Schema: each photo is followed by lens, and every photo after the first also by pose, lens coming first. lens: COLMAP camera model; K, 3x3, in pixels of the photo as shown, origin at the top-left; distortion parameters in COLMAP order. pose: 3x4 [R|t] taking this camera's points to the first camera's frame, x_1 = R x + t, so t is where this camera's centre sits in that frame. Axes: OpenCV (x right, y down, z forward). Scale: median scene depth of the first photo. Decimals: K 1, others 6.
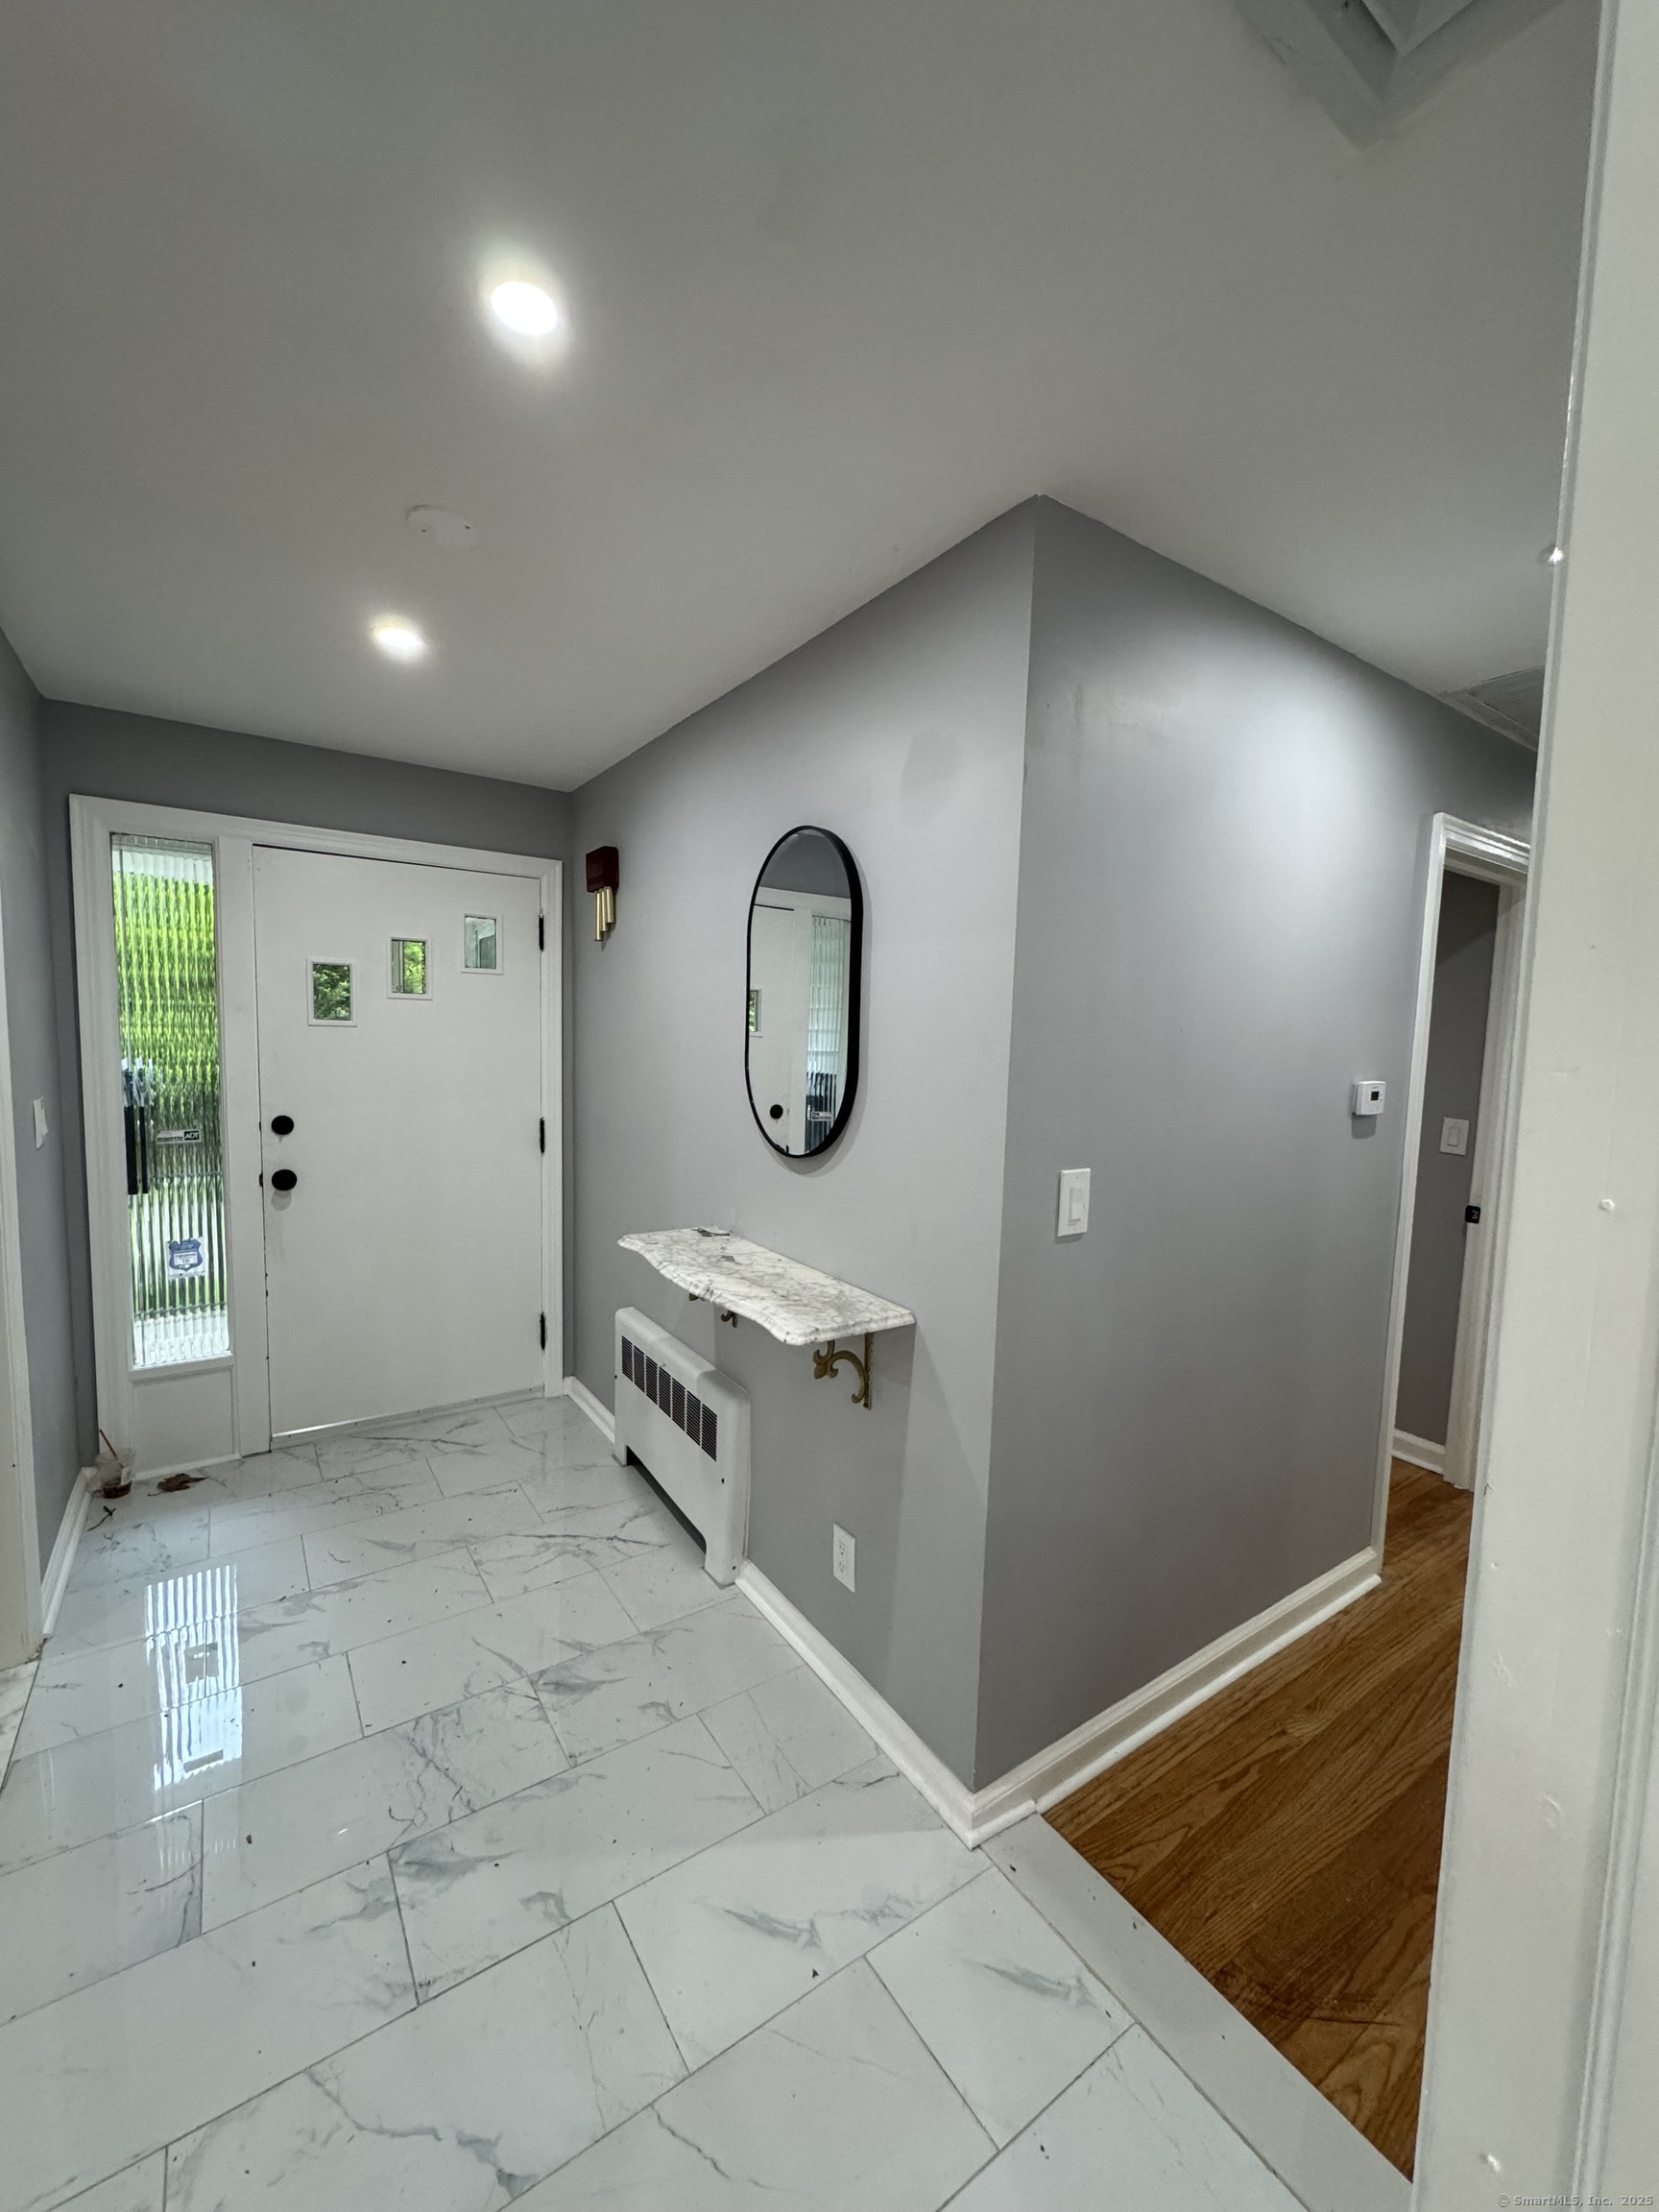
lens RADIAL K [[882.9, 0, 824.1], [0, 882.9, 1108.7], [0, 0, 1]] dist [0.000947, 0.000159]
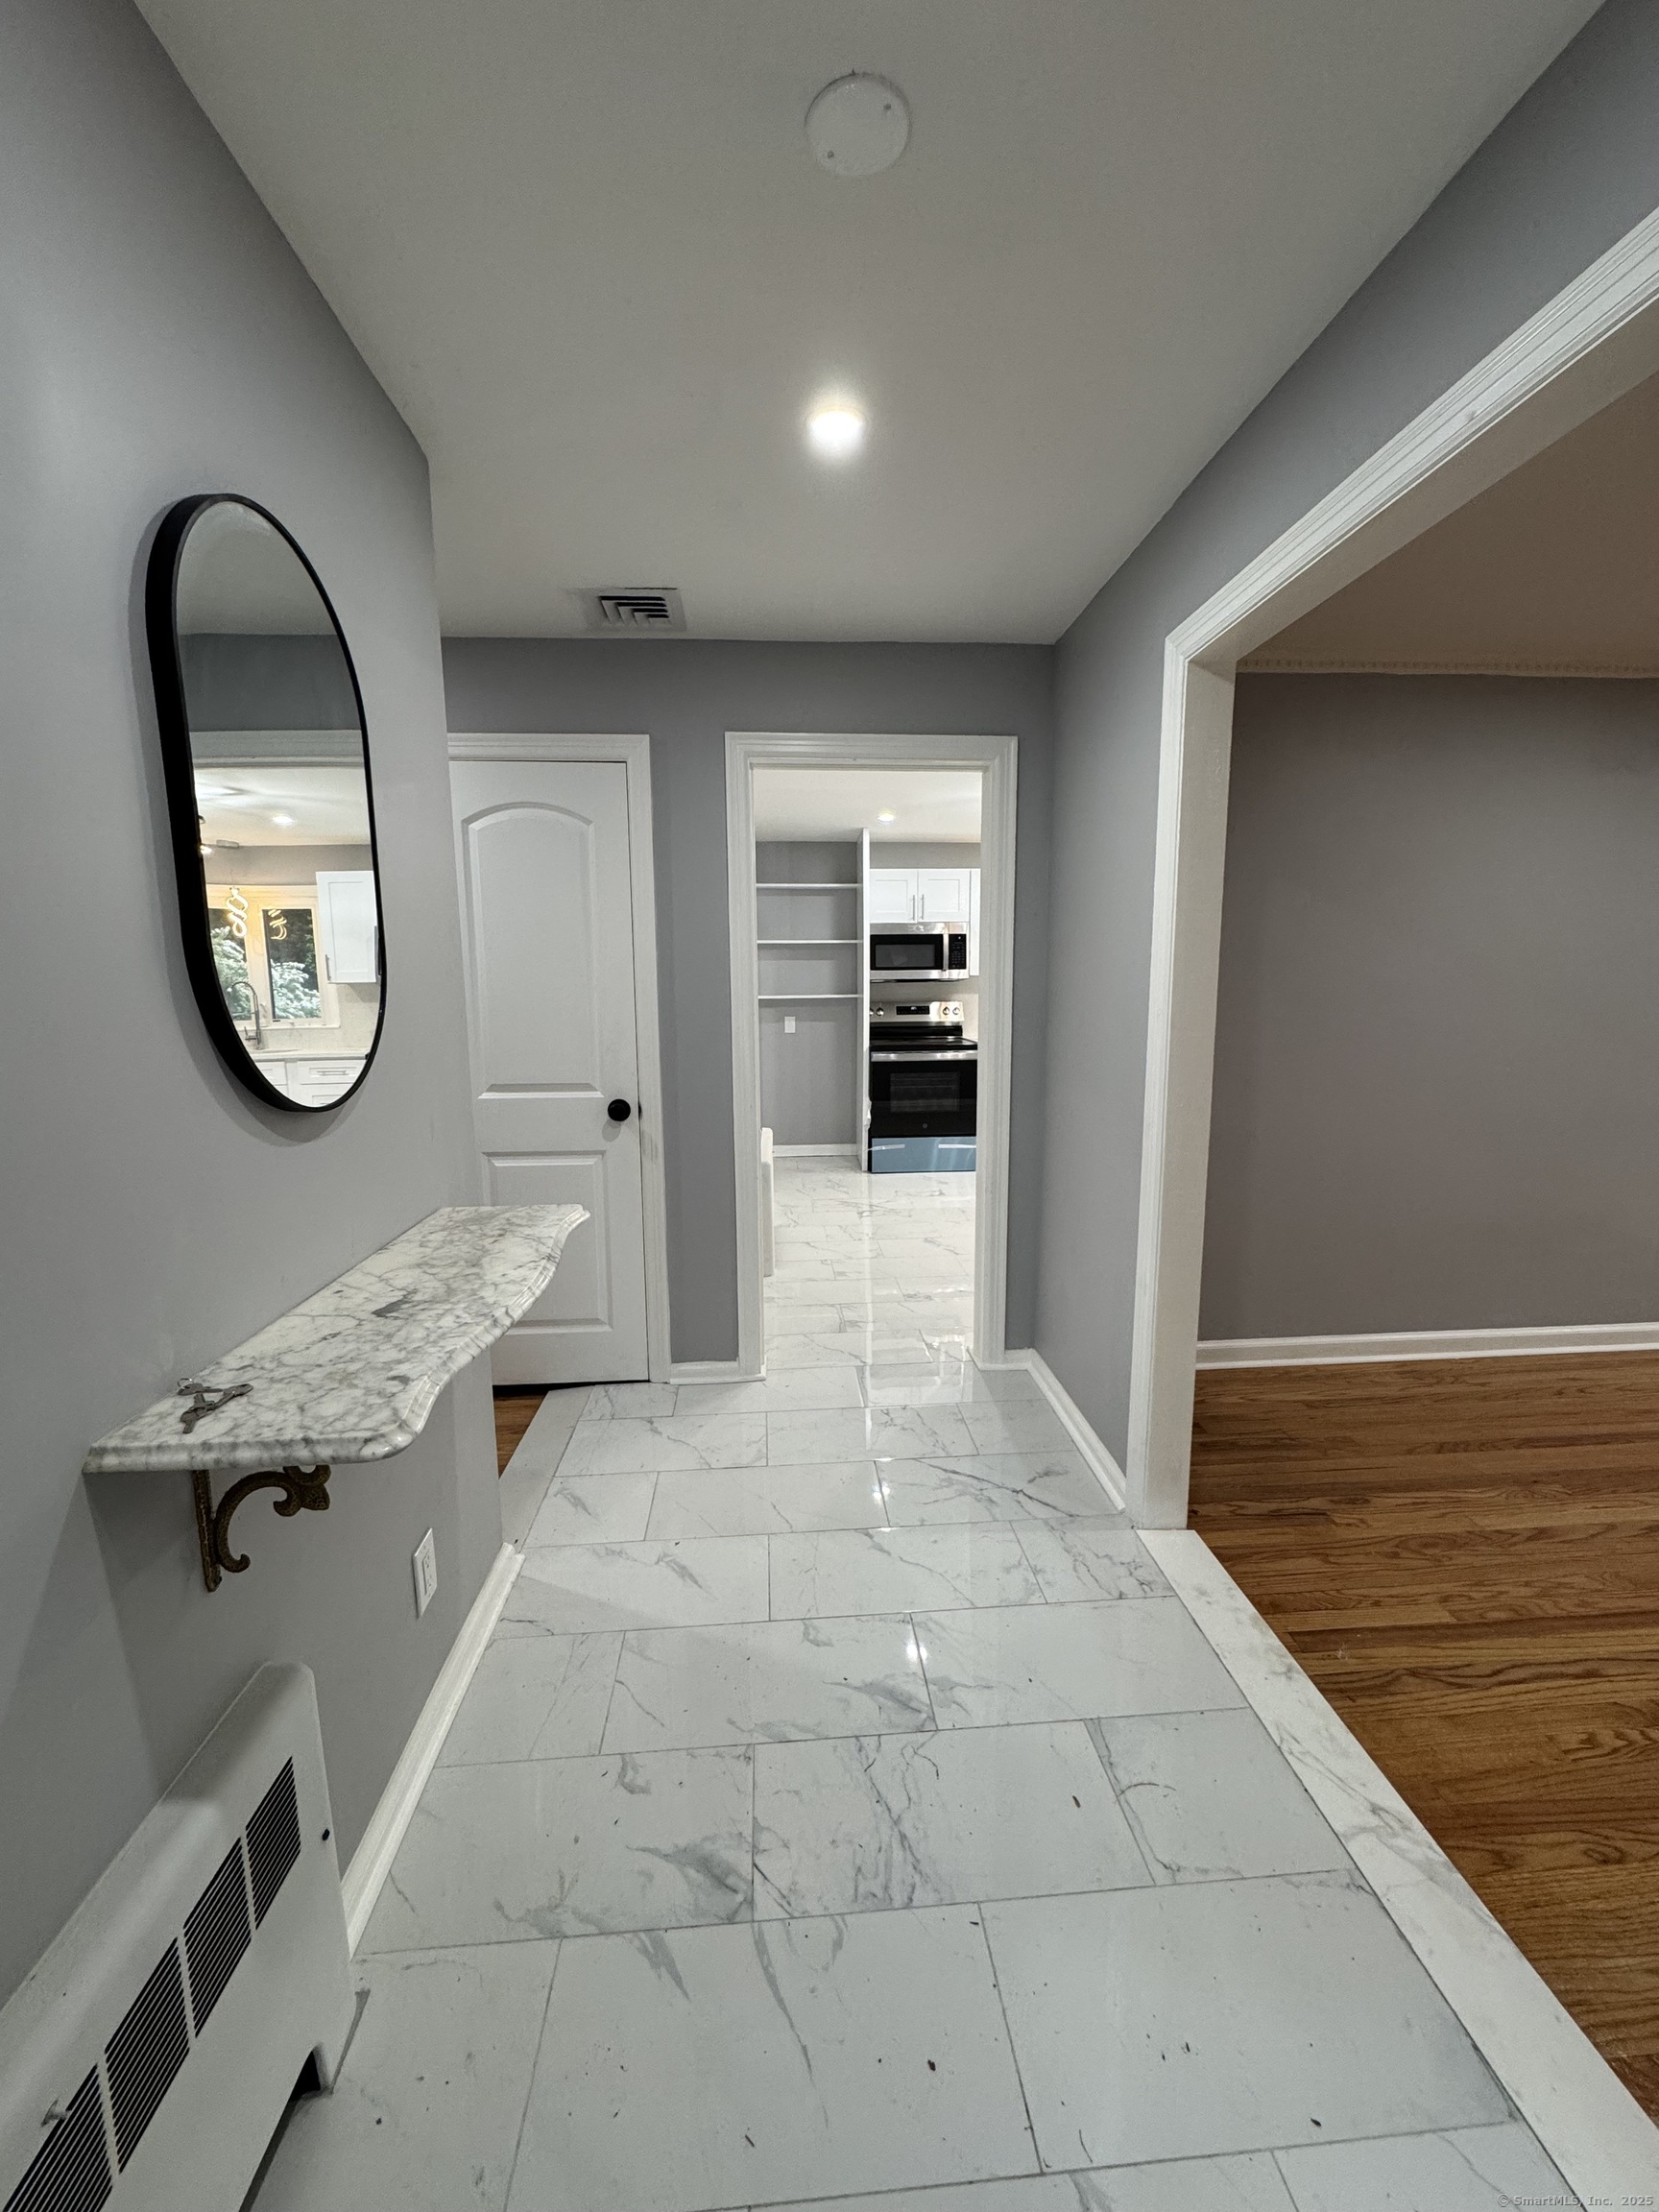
lens RADIAL K [[882.9, 0, 832.0], [0, 882.9, 1103.2], [0, 0, 1]] dist [0.000947, 0.000159]
pose [[-0.867873, -0.086414, 0.489213, -0.678413], [0.028037, 0.974666, 0.221902, -0.078551], [-0.495995, 0.206299, -0.843463, 1.455703]]
